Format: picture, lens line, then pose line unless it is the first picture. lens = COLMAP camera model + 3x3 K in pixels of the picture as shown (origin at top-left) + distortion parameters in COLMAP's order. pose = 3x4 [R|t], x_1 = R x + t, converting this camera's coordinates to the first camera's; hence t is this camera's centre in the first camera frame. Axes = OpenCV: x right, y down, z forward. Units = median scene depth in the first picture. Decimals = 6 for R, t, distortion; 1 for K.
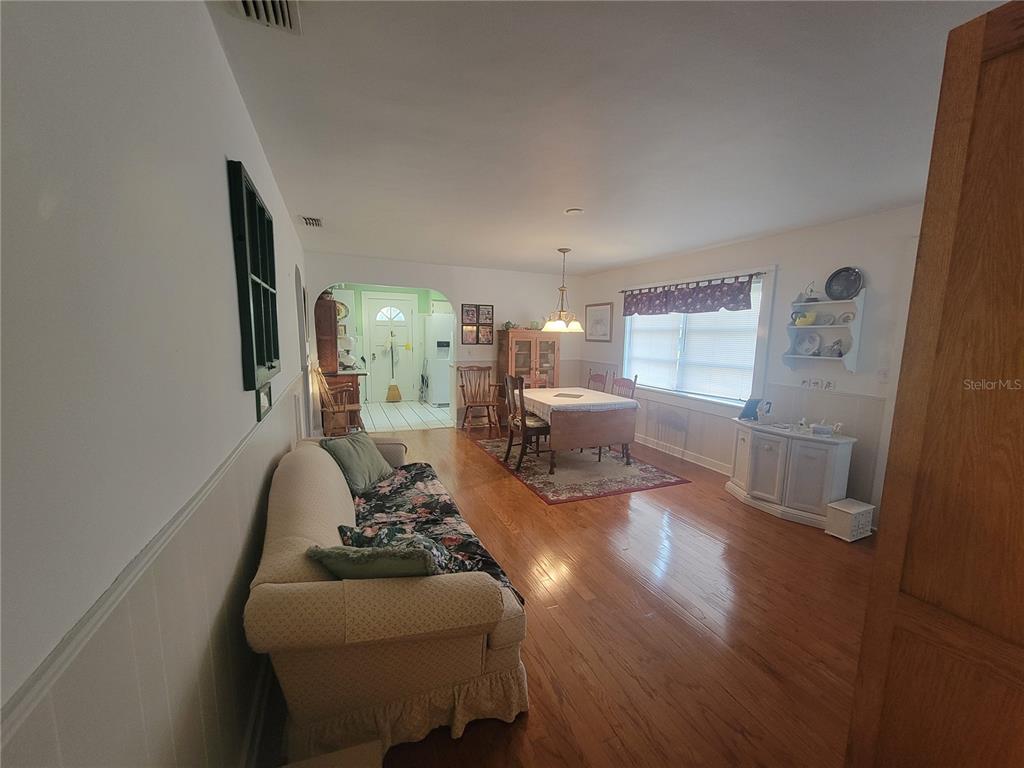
lens RADIAL K [[416.2, 0, 511.0], [0, 416.2, 384.9], [0, 0, 1]] dist [0.002605, 0.000782]
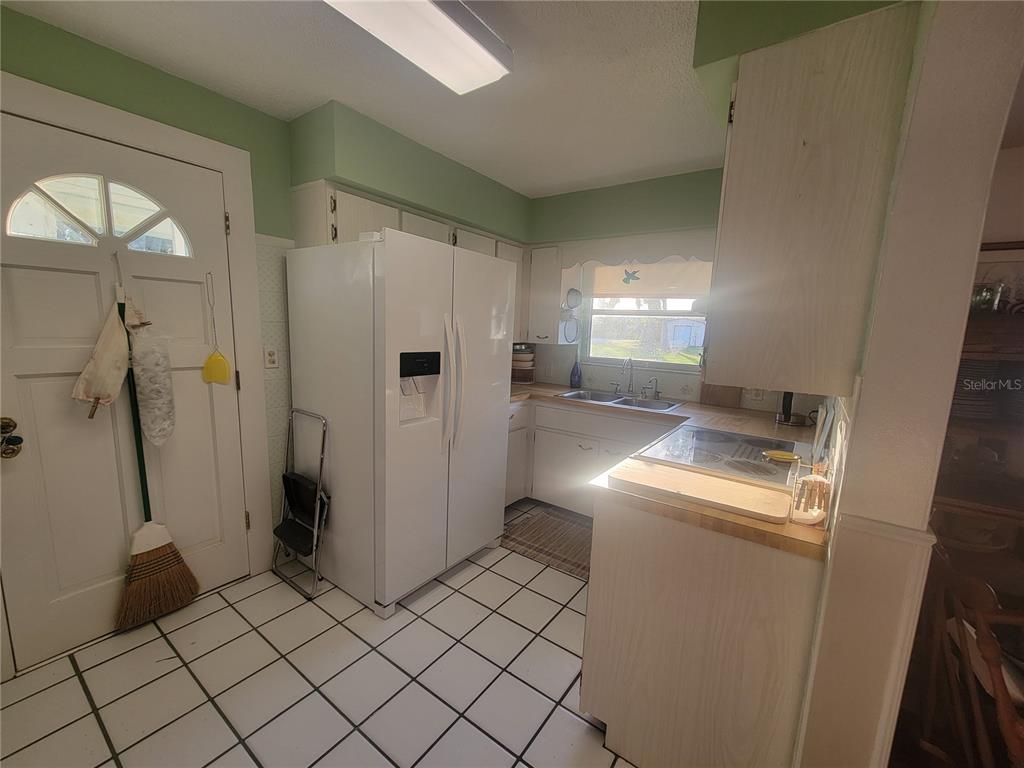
lens RADIAL K [[416.2, 0, 519.1], [0, 416.2, 390.1], [0, 0, 1]] dist [0.002605, 0.000782]
pose [[0.841850, -0.062731, 0.536054, -0.233384], [0.040154, 0.997749, 0.053699, -0.087651], [-0.538216, -0.023682, 0.842474, 0.715380]]
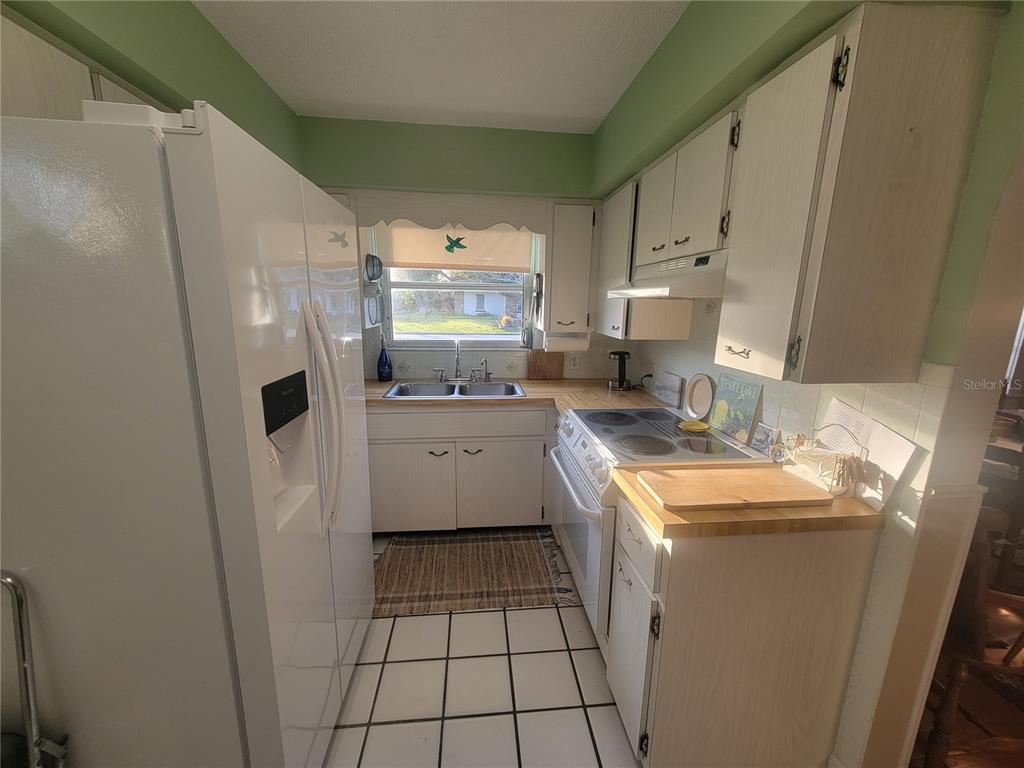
lens RADIAL K [[416.2, 0, 511.8], [0, 416.2, 391.5], [0, 0, 1]] dist [0.002605, 0.000782]
pose [[0.284374, -0.214967, 0.934302, -0.249056], [0.108347, 0.975500, 0.191468, -0.110368], [-0.952572, 0.046780, 0.300698, 0.840433]]
